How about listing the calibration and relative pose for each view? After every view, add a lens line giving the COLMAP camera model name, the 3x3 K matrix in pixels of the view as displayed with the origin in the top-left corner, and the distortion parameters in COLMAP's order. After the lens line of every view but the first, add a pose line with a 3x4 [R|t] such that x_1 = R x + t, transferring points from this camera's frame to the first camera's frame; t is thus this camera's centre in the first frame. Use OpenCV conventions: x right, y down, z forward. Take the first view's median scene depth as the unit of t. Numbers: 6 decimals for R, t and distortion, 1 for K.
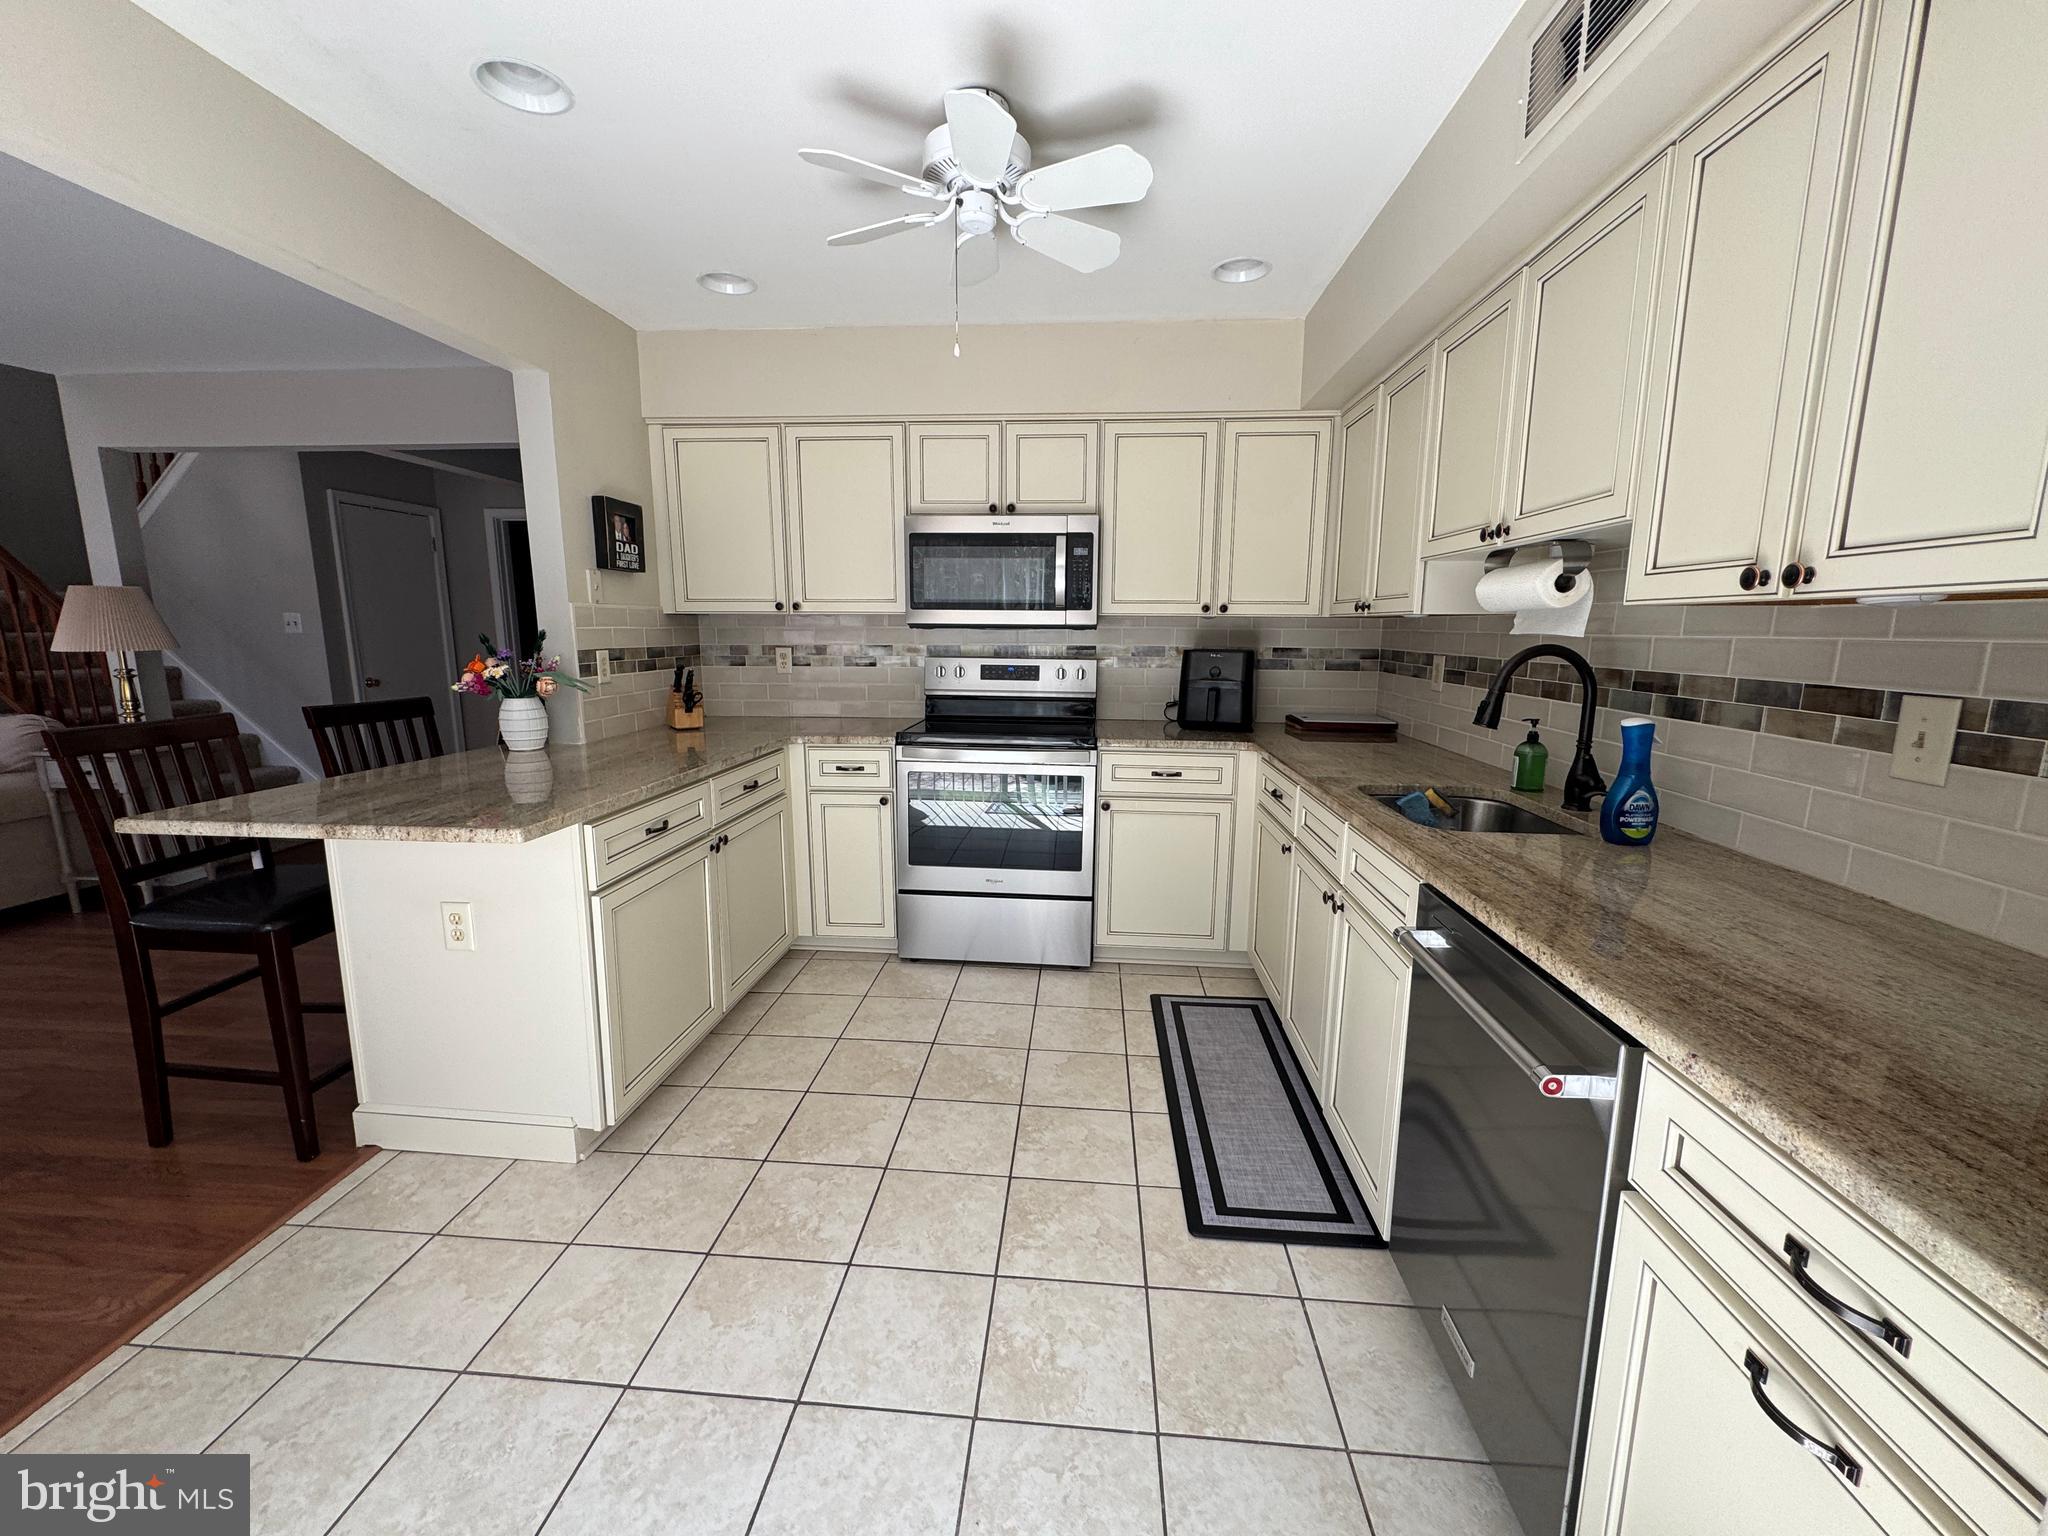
lens RADIAL K [[818.3, 0, 1023.0], [0, 818.3, 757.2], [0, 0, 1]] dist [0.000527, -0.000747]
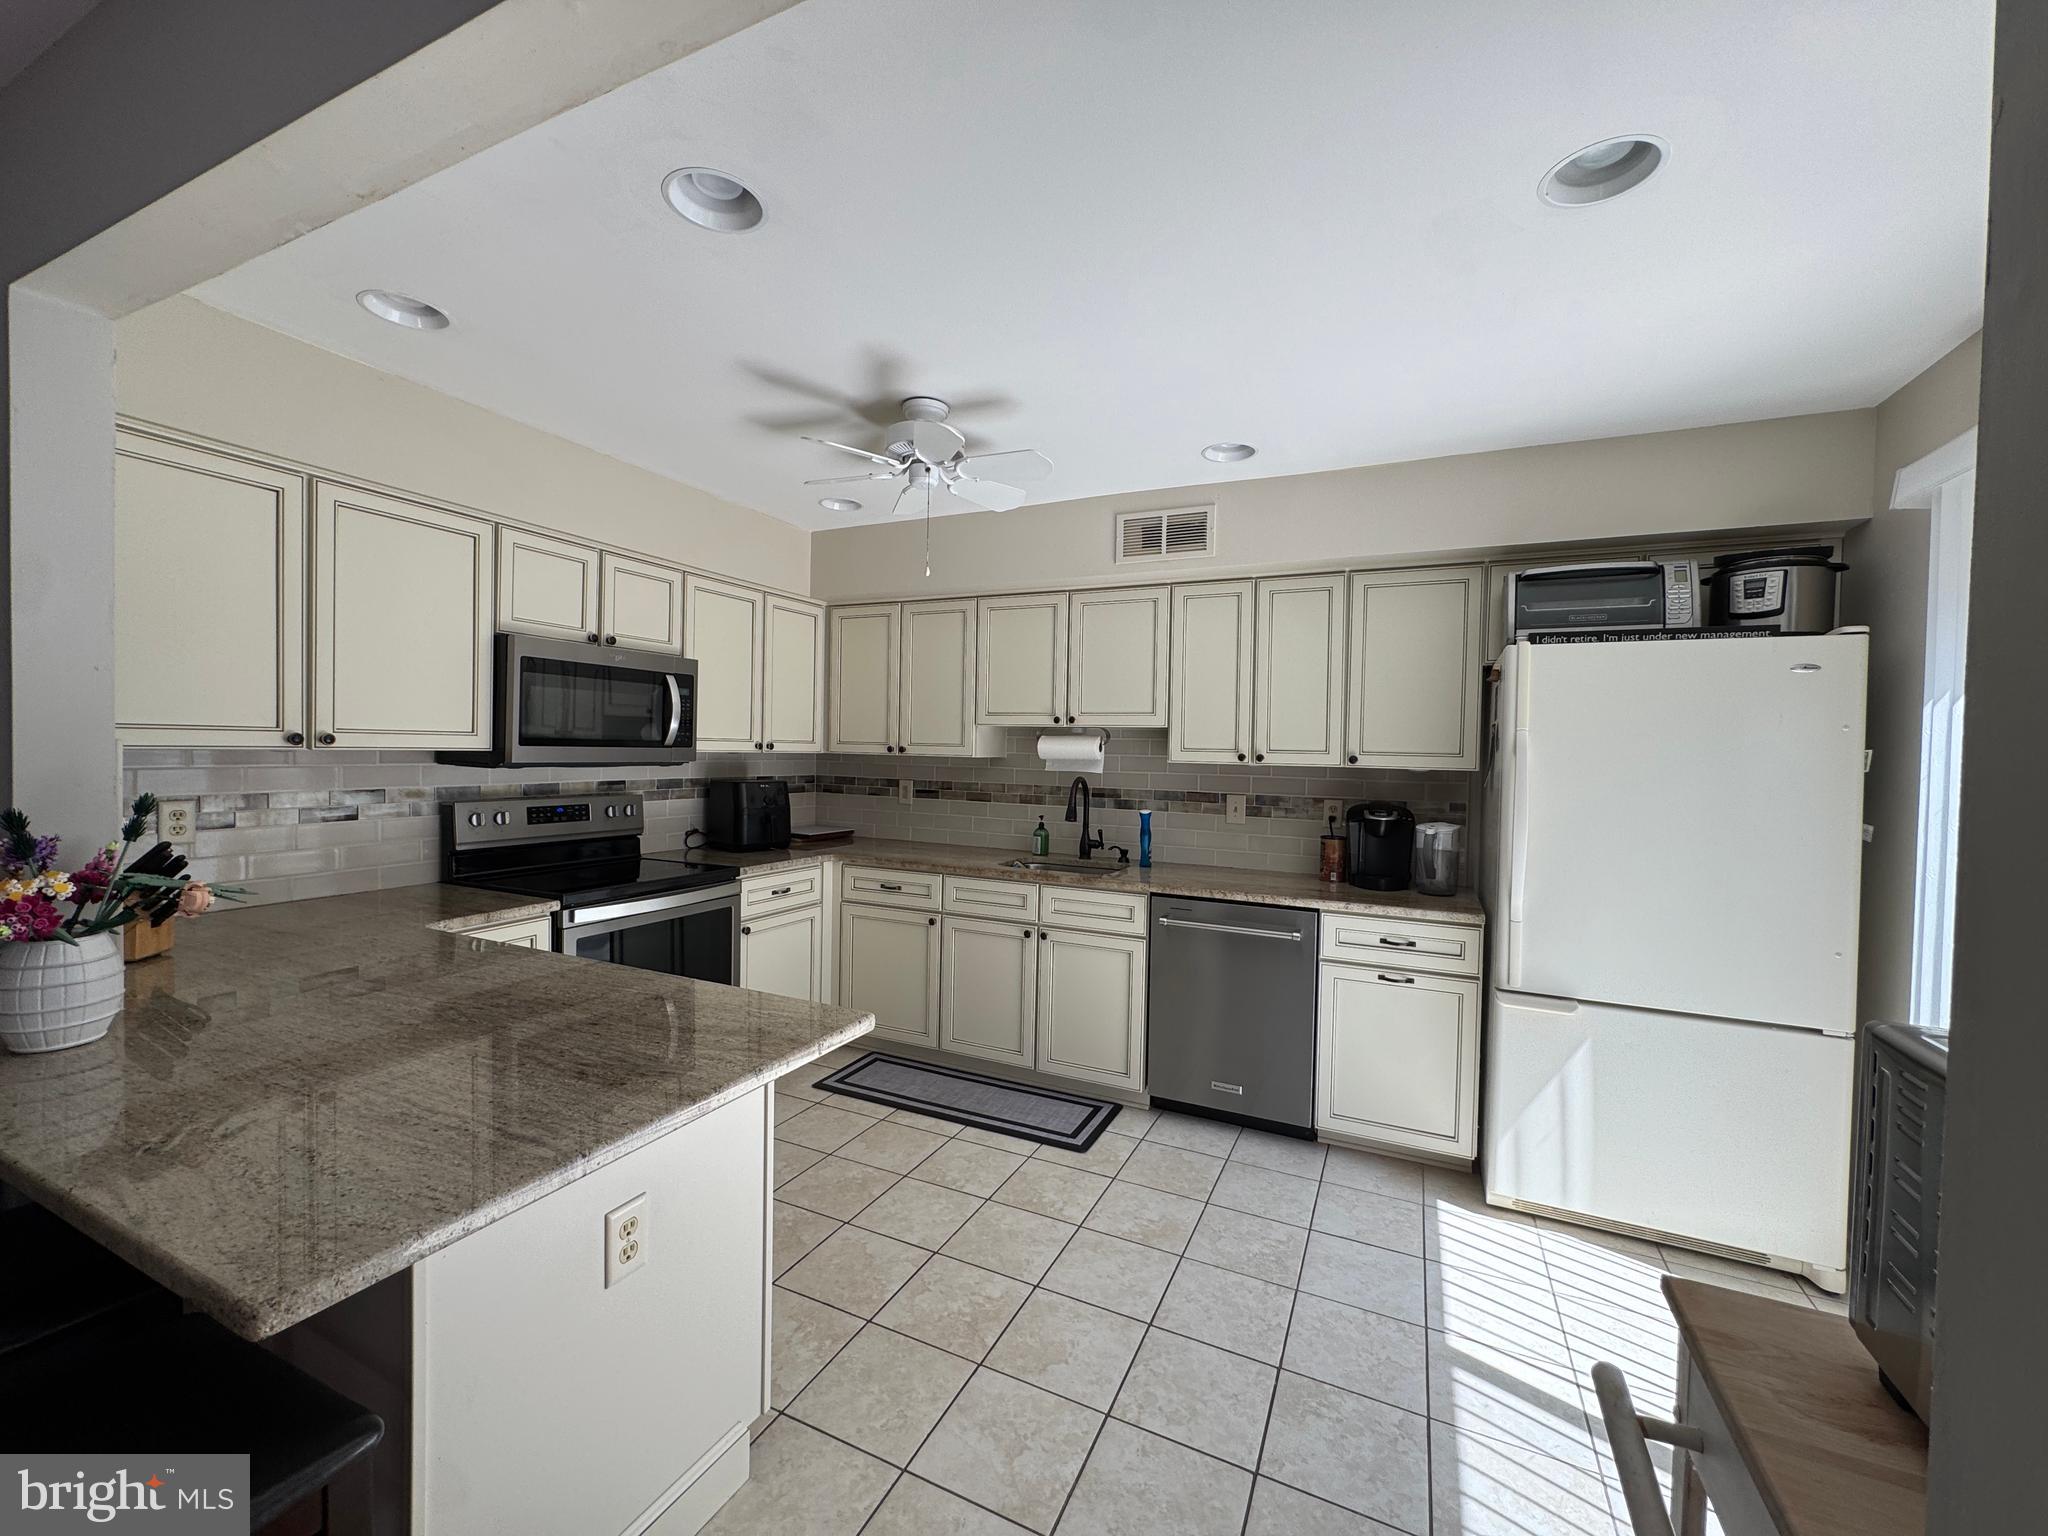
lens RADIAL K [[818.3, 0, 1023.7], [0, 818.3, 750.3], [0, 0, 1]] dist [0.000527, -0.000747]
pose [[0.352909, -0.001788, 0.935656, -0.864610], [0.128768, 0.990576, -0.046675, -0.086284], [-0.926755, 0.136955, 0.349813, 0.289960]]
